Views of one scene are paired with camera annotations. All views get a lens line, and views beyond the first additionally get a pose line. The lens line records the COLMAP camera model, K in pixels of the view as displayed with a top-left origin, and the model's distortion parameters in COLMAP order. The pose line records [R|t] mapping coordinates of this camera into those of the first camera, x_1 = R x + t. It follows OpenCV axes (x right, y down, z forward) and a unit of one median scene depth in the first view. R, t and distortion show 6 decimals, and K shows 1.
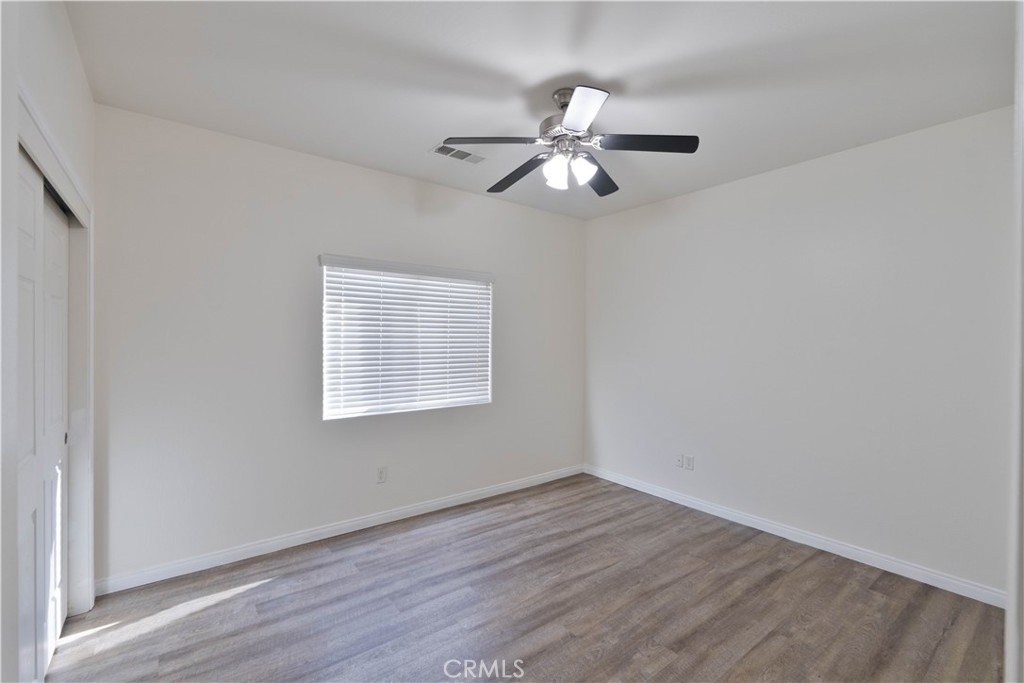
lens RADIAL K [[447.6, 0, 511.1], [0, 447.6, 341.8], [0, 0, 1]] dist [0.000229, -0.000085]
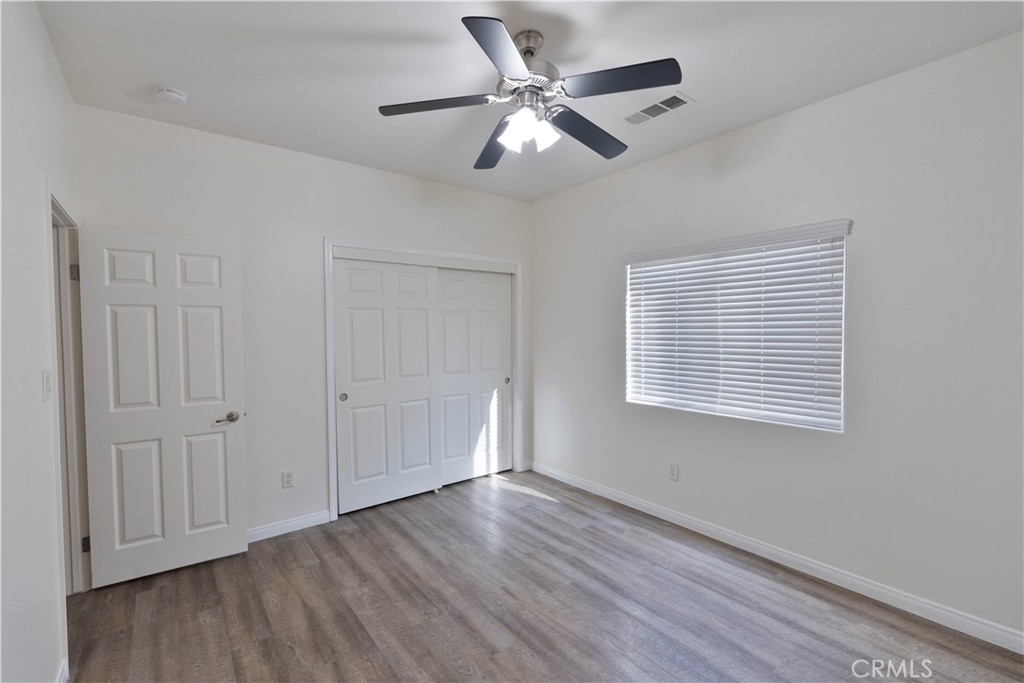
lens RADIAL K [[447.6, 0, 511.5], [0, 447.6, 341.7], [0, 0, 1]] dist [0.000229, -0.000085]
pose [[0.007707, 0.022646, -0.999714, 0.704279], [0.000669, 0.999743, 0.022652, -0.003004], [0.999970, -0.000844, 0.007690, 0.694020]]
